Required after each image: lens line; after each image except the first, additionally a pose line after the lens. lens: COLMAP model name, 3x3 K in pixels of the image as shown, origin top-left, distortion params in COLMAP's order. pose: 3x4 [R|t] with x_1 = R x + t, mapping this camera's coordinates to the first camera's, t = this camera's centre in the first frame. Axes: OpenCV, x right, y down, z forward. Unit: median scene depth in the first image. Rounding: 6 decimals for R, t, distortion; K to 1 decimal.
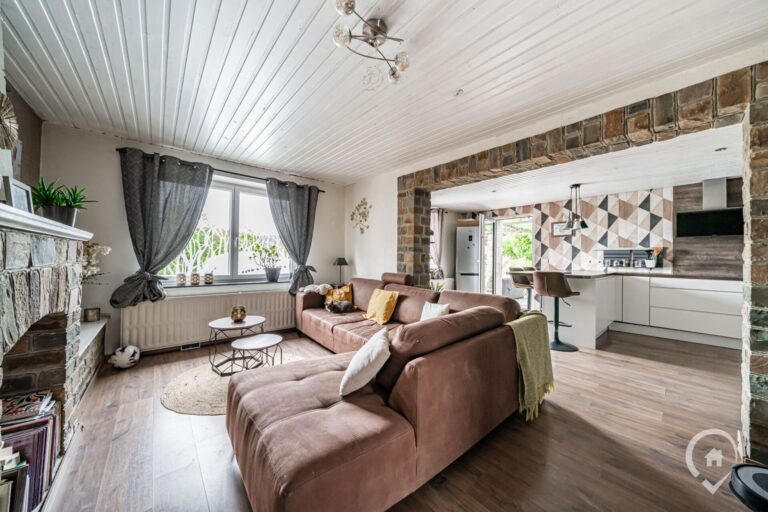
lens RADIAL K [[265.0, 0, 382.2], [0, 265.0, 255.7], [0, 0, 1]] dist [-0.003243, -0.000152]
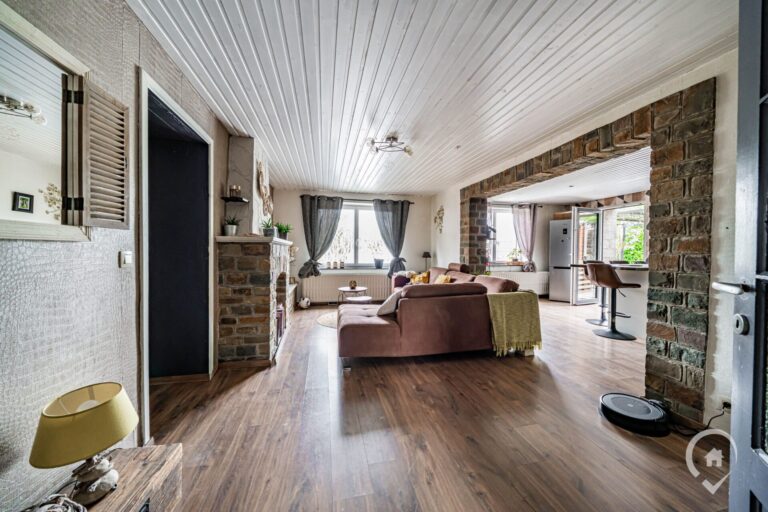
lens RADIAL K [[265.0, 0, 382.2], [0, 265.0, 255.7], [0, 0, 1]] dist [-0.003243, -0.000152]
pose [[0.880959, 0.000326, -0.473192, 0.310797], [0.009327, 0.999794, 0.018053, 0.000840], [0.473100, -0.020318, 0.880774, -0.302292]]
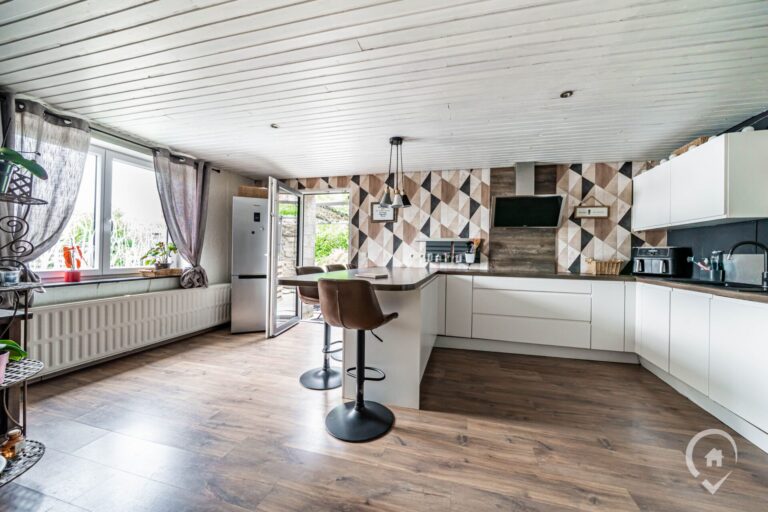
lens RADIAL K [[273.4, 0, 395.8], [0, 273.4, 252.8], [0, 0, 1]] dist [-0.001169, -0.000058]
pose [[0.817766, 0.004483, 0.575534, 0.363937], [-0.013402, 0.999847, 0.011255, 0.006863], [-0.575395, -0.016917, 0.817701, 0.474318]]
